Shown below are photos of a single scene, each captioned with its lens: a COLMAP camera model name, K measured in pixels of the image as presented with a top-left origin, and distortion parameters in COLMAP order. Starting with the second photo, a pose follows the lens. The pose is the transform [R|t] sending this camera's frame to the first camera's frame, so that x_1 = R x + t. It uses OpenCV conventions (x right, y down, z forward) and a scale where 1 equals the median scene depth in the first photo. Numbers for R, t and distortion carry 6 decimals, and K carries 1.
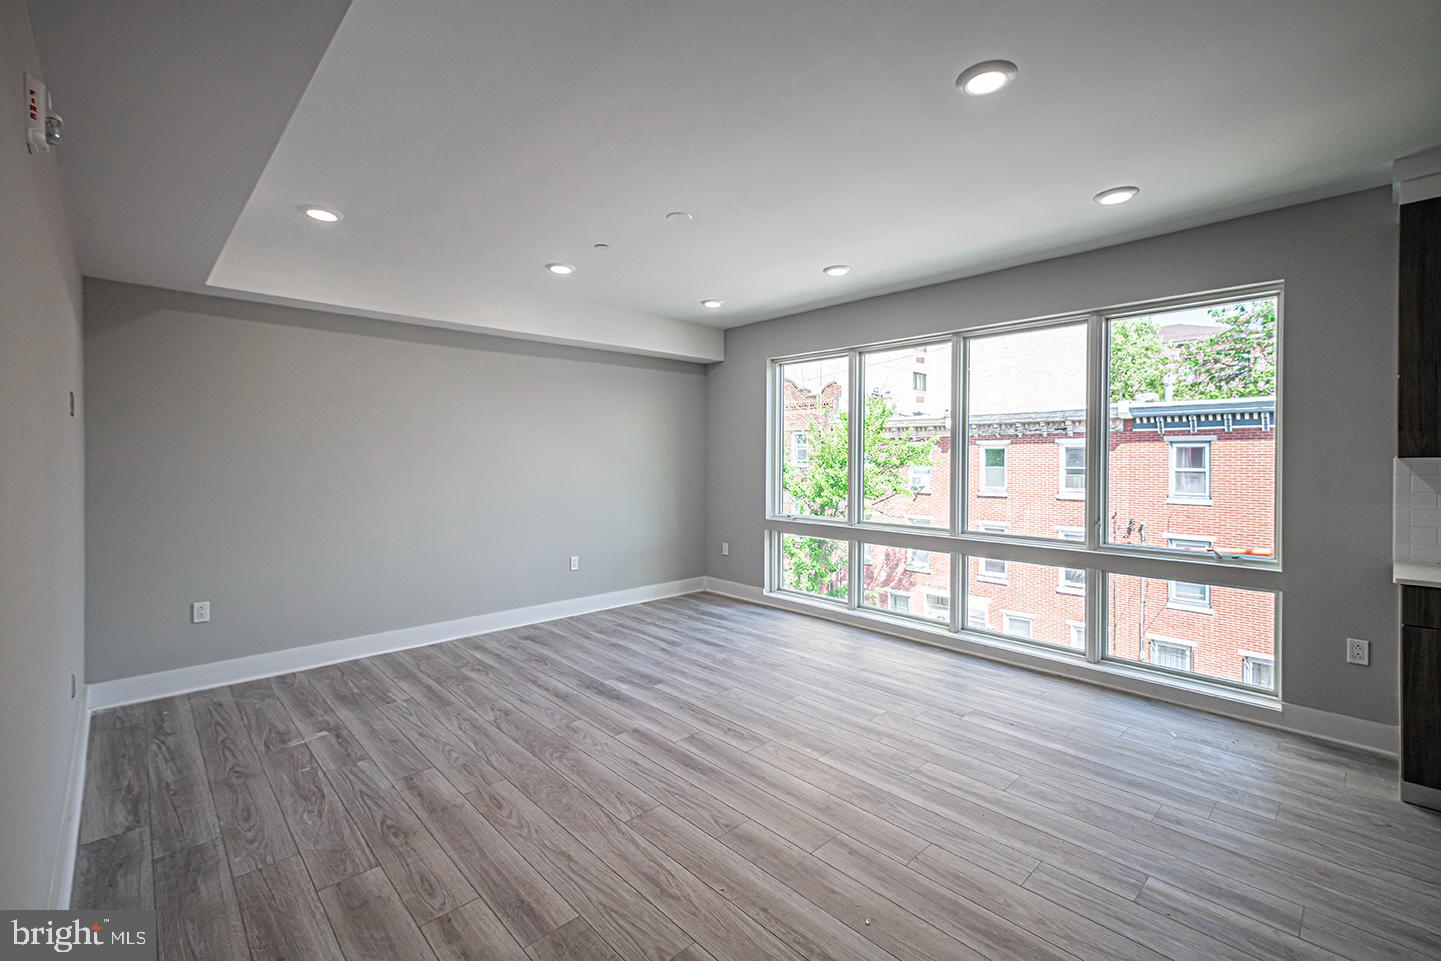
lens RADIAL K [[621.6, 0, 721.0], [0, 621.6, 467.7], [0, 0, 1]] dist [0.012748, 0.000299]
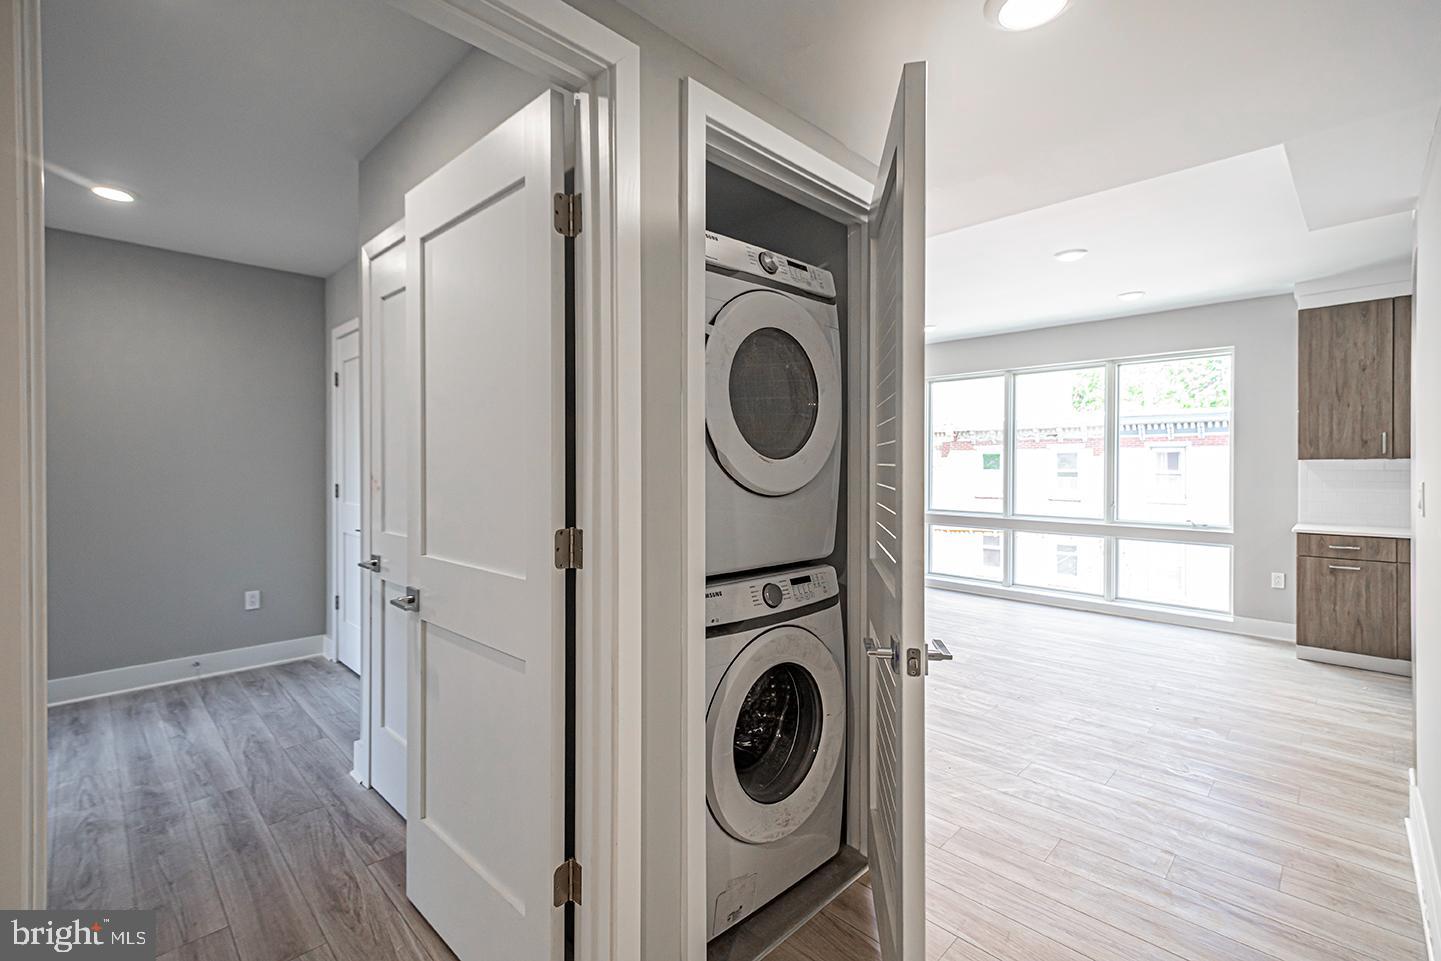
lens RADIAL K [[631.8, 0, 711.7], [0, 631.8, 472.8], [0, 0, 1]] dist [0.011370, -0.000234]
pose [[0.999712, -0.002304, 0.023907, -0.428838], [0.002297, 0.999997, 0.000328, 0.011851], [-0.023907, -0.000273, 0.999714, -0.535730]]
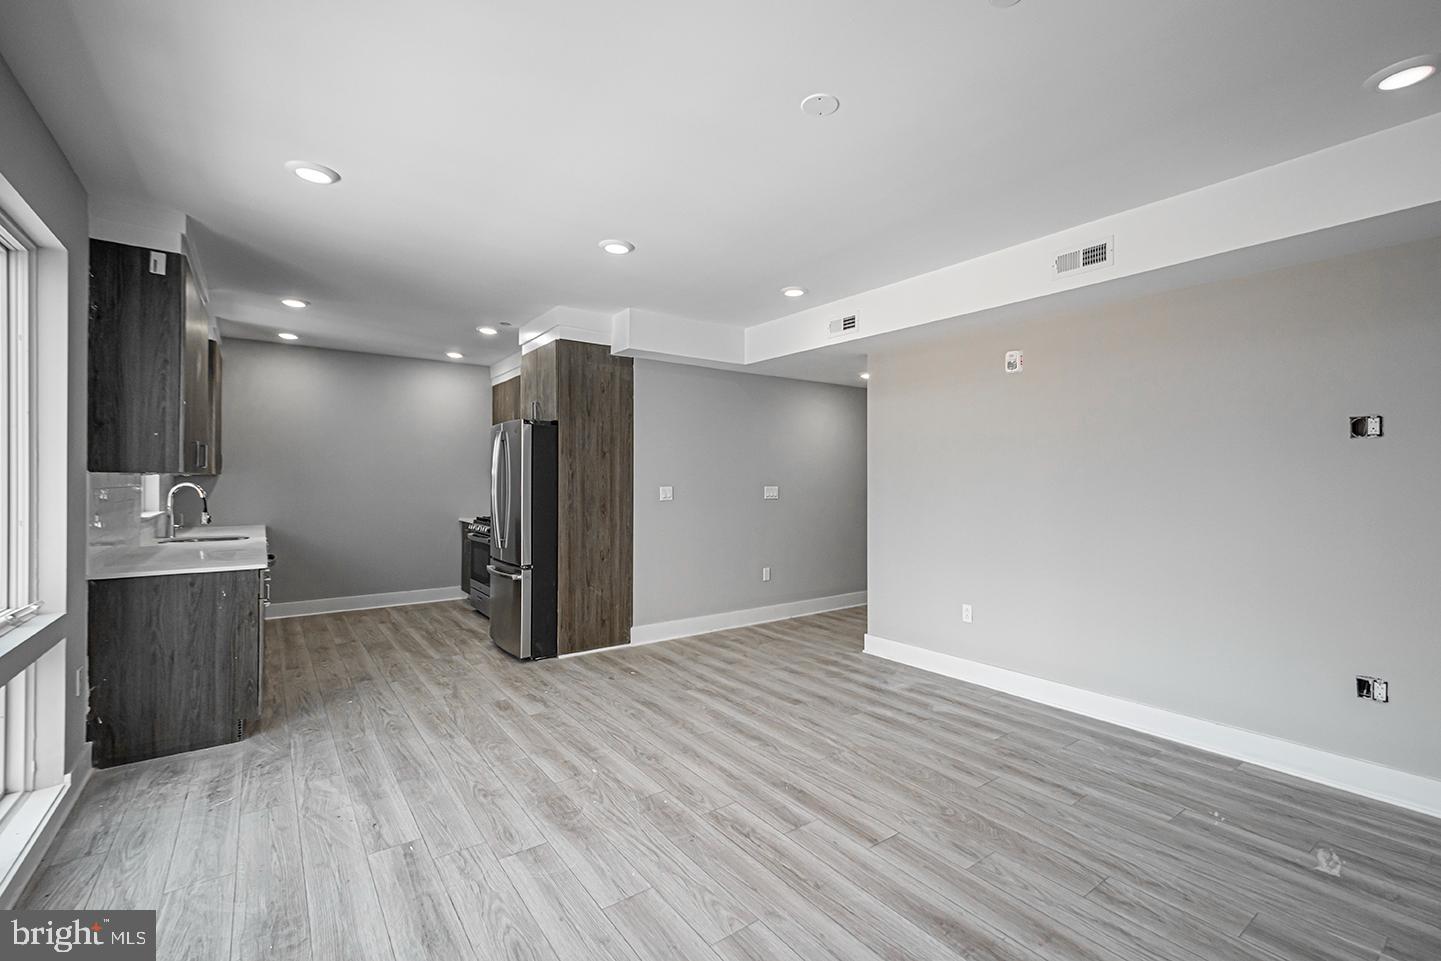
lens RADIAL K [[638.4, 0, 727.3], [0, 638.4, 464.9], [0, 0, 1]] dist [0.016032, 0.000284]
pose [[-0.991468, -0.001810, 0.130335, -0.055529], [-0.002653, 0.999977, -0.006293, -0.019605], [-0.130321, -0.006585, -0.991450, 1.581930]]
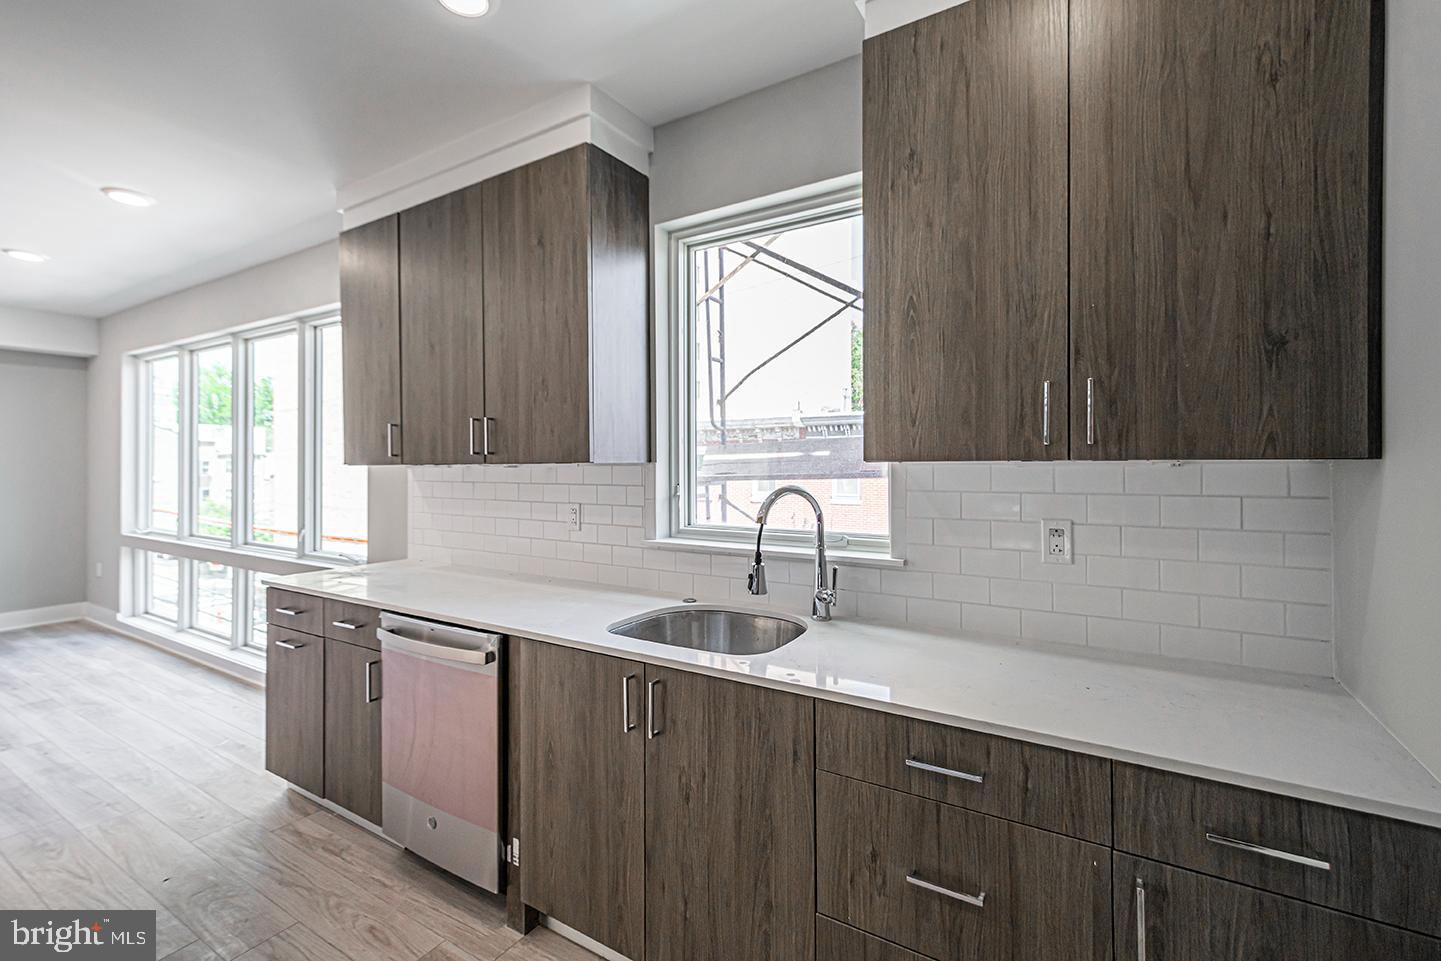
lens RADIAL K [[631.8, 0, 711.7], [0, 631.8, 472.8], [0, 0, 1]] dist [0.011370, -0.000234]
pose [[0.967981, -0.008461, 0.250883, 1.085871], [0.008918, 0.999960, -0.000684, 0.004122], [-0.250867, 0.002899, 0.968017, -0.151288]]
